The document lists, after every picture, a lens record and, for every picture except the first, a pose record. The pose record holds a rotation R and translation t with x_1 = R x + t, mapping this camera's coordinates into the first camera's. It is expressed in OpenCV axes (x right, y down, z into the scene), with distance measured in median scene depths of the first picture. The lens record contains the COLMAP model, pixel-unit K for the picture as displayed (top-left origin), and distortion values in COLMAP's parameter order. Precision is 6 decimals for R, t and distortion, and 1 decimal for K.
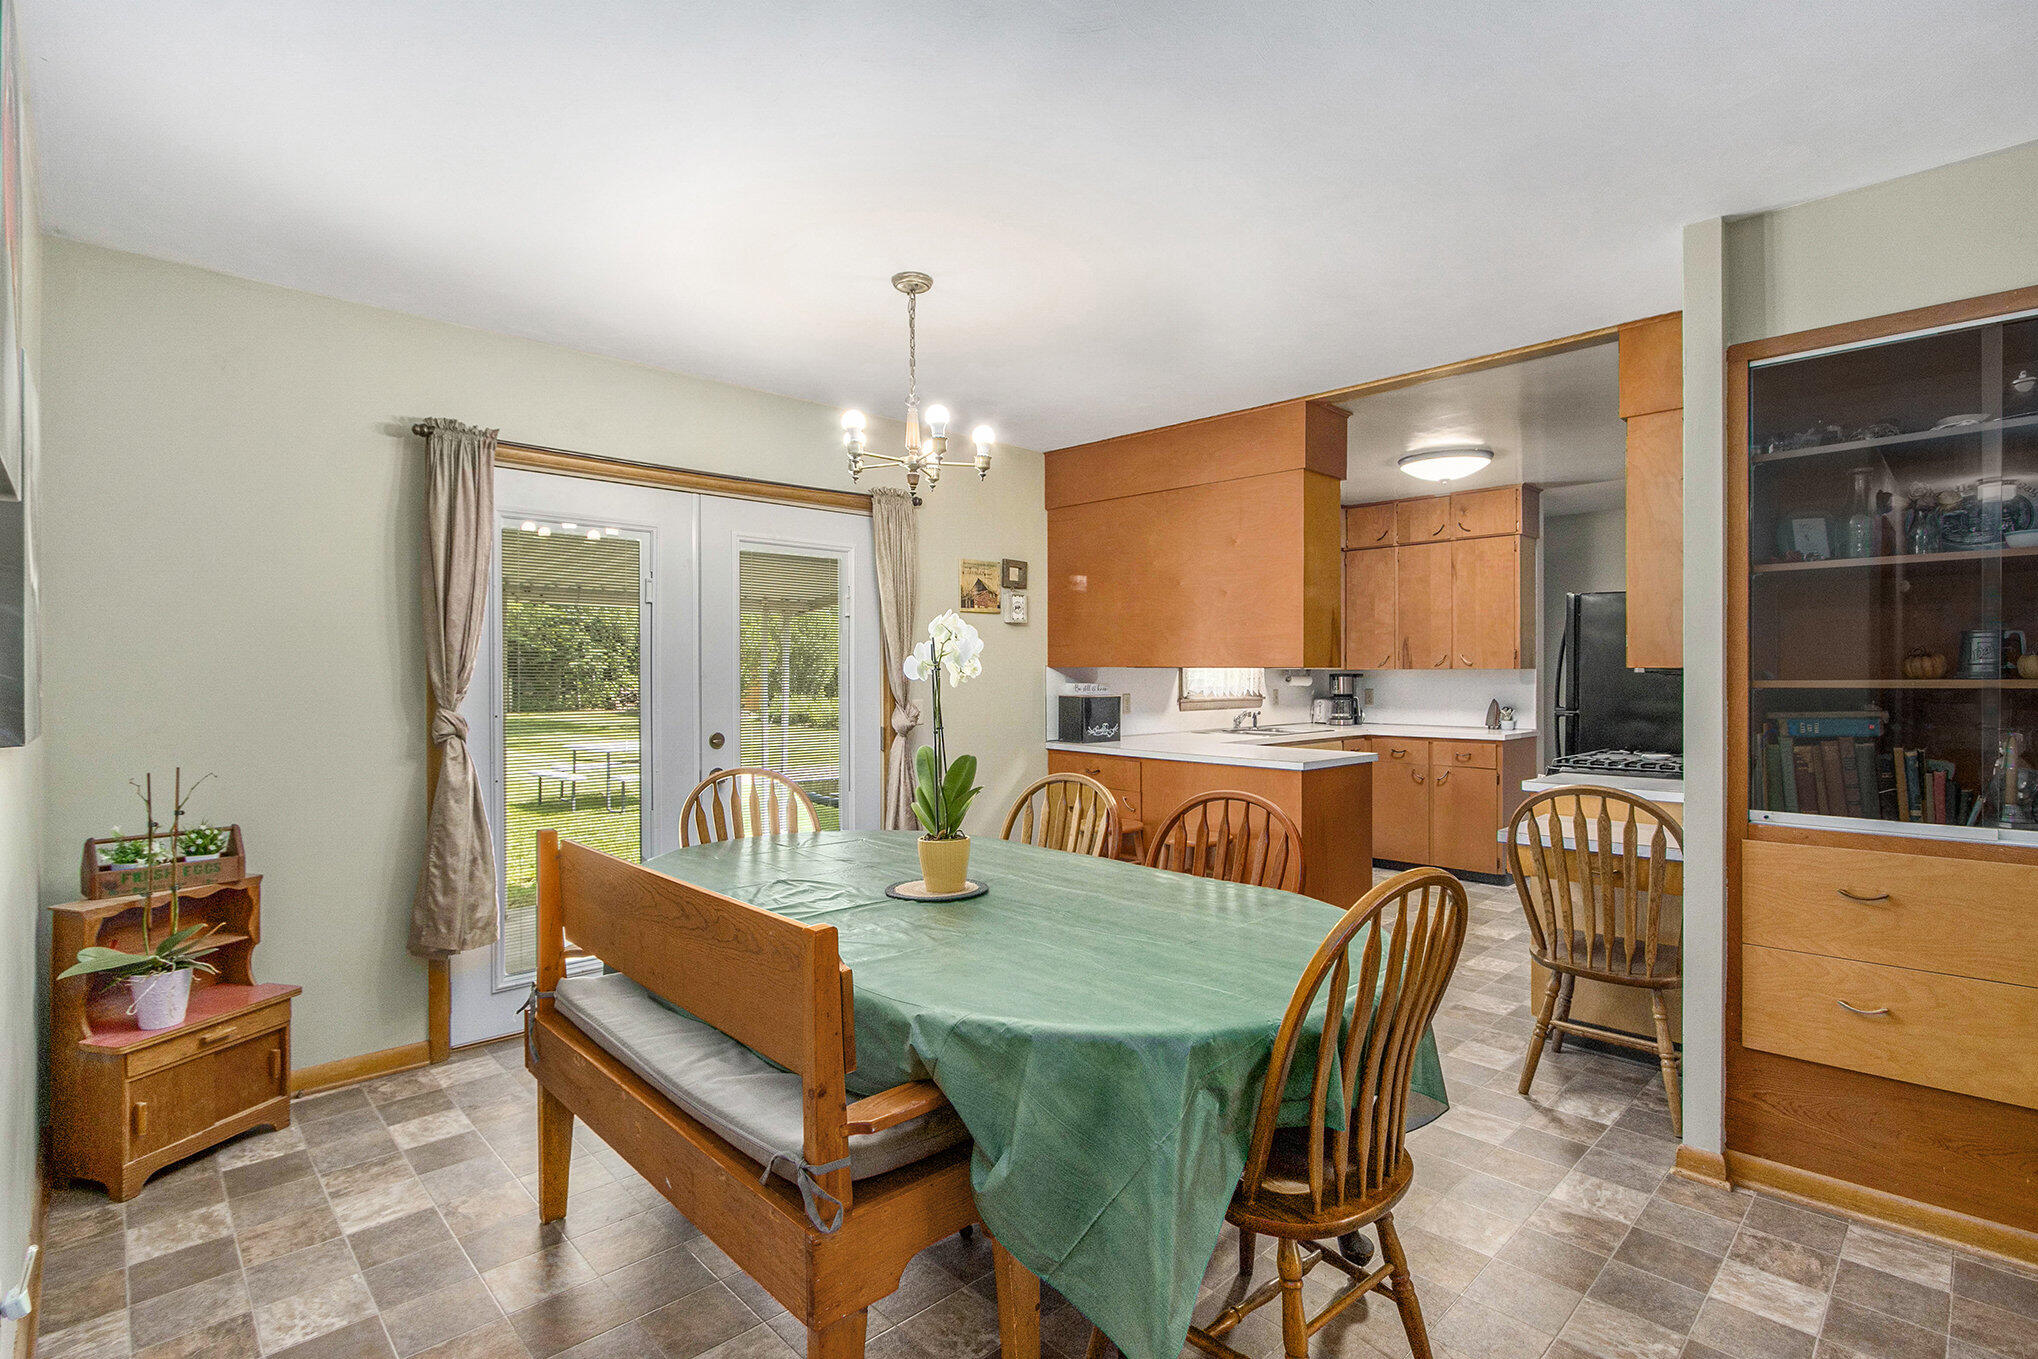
lens RADIAL K [[968.1, 0, 1028.4], [0, 968.1, 679.6], [0, 0, 1]] dist [0.006151, 0.000117]
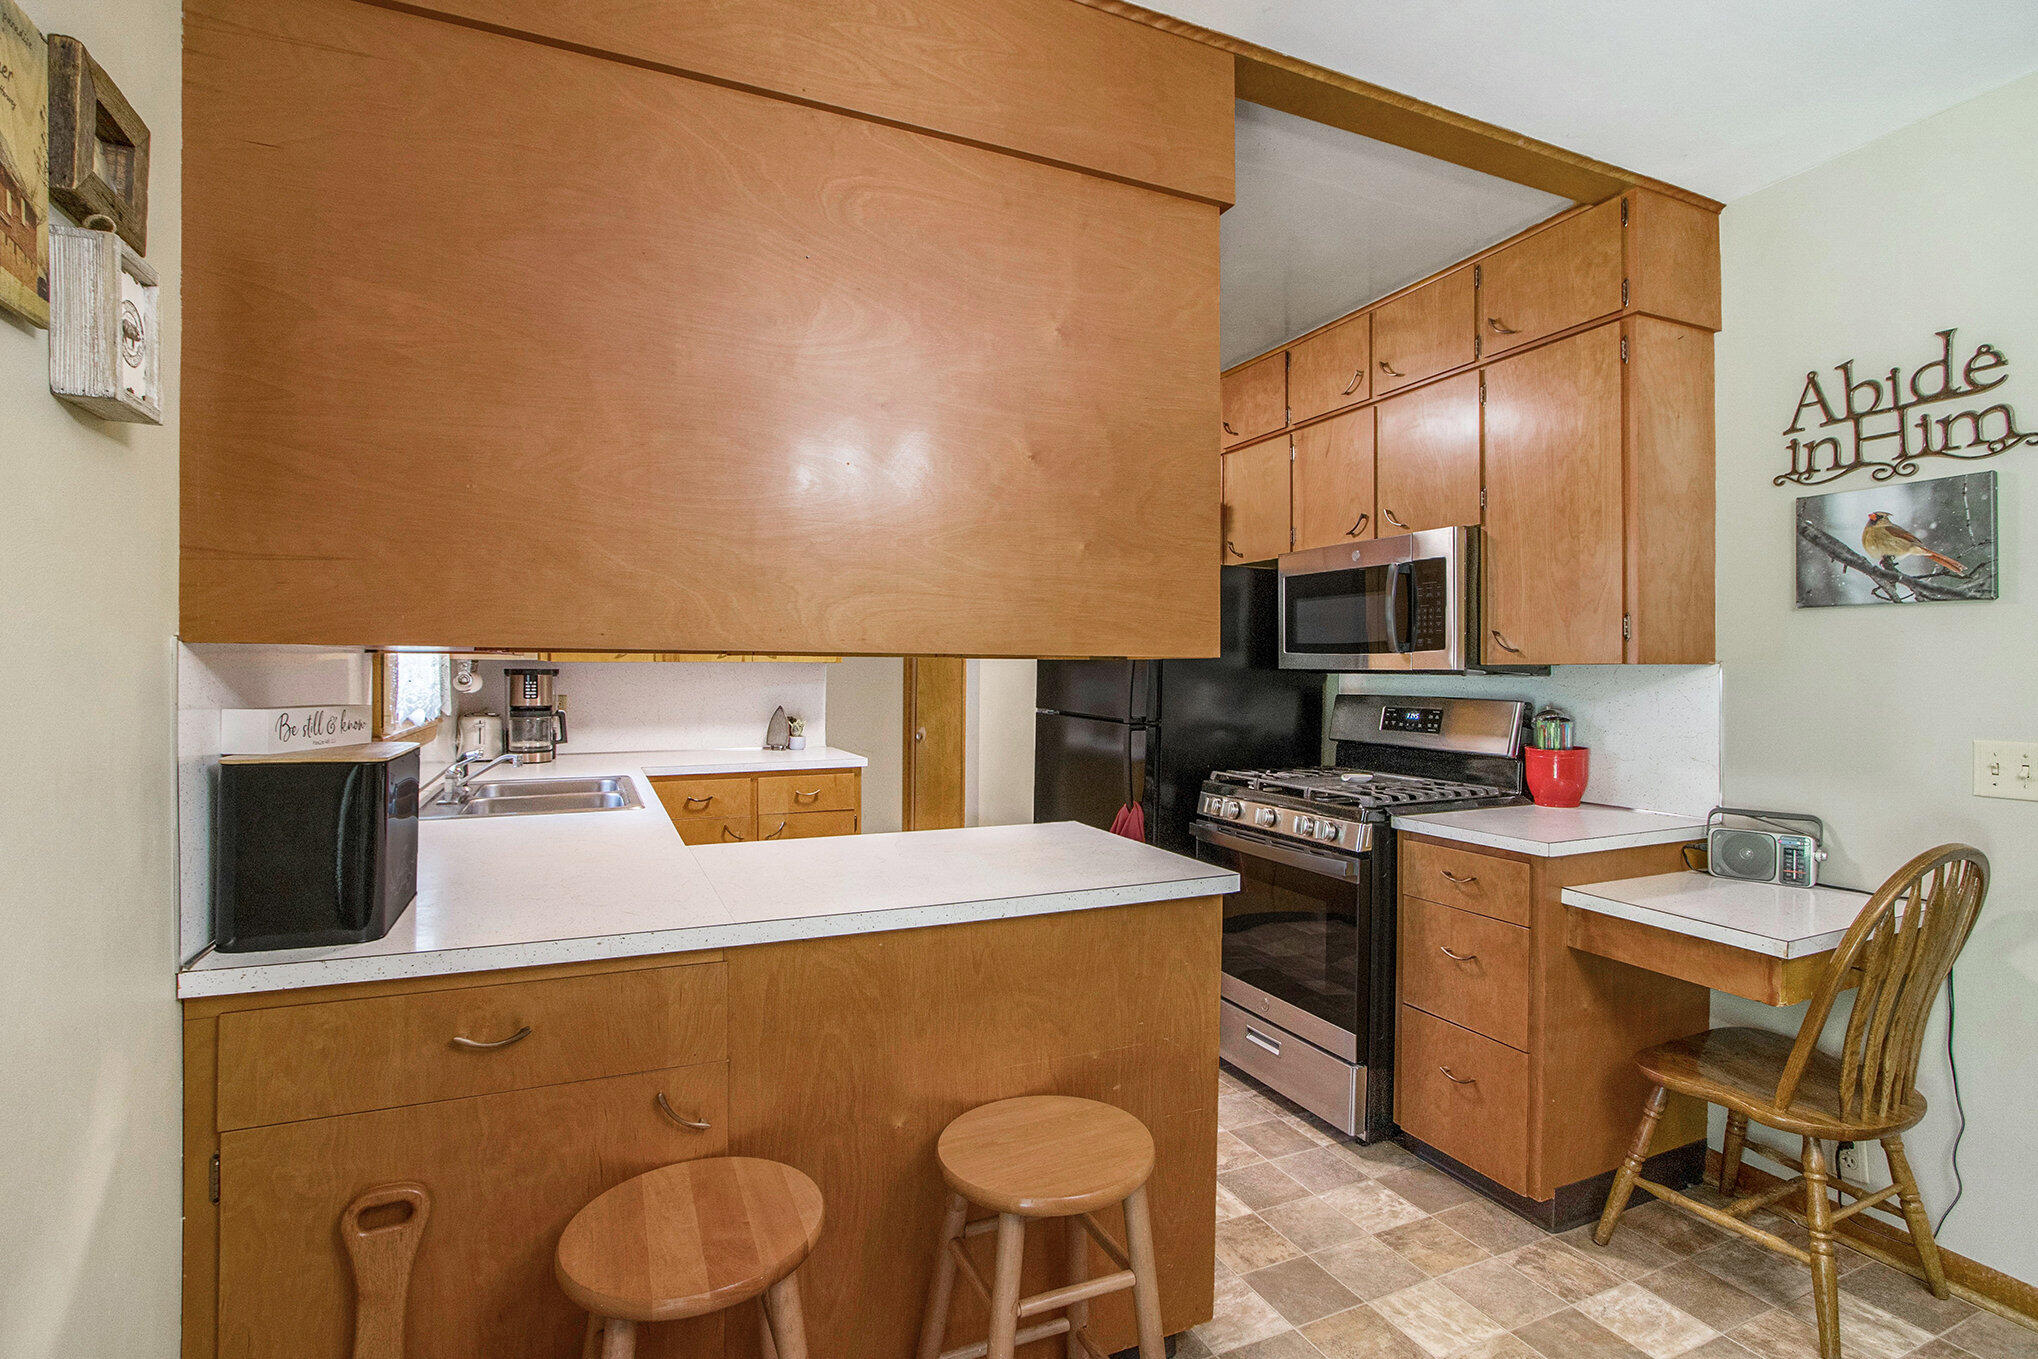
lens RADIAL K [[968.1, 0, 1027.9], [0, 968.1, 670.3], [0, 0, 1]] dist [0.006151, 0.000117]
pose [[0.320891, 0.001325, 0.947115, -0.139447], [0.002506, 0.999994, -0.002248, -0.004807], [-0.947113, 0.003095, 0.320886, 0.762436]]
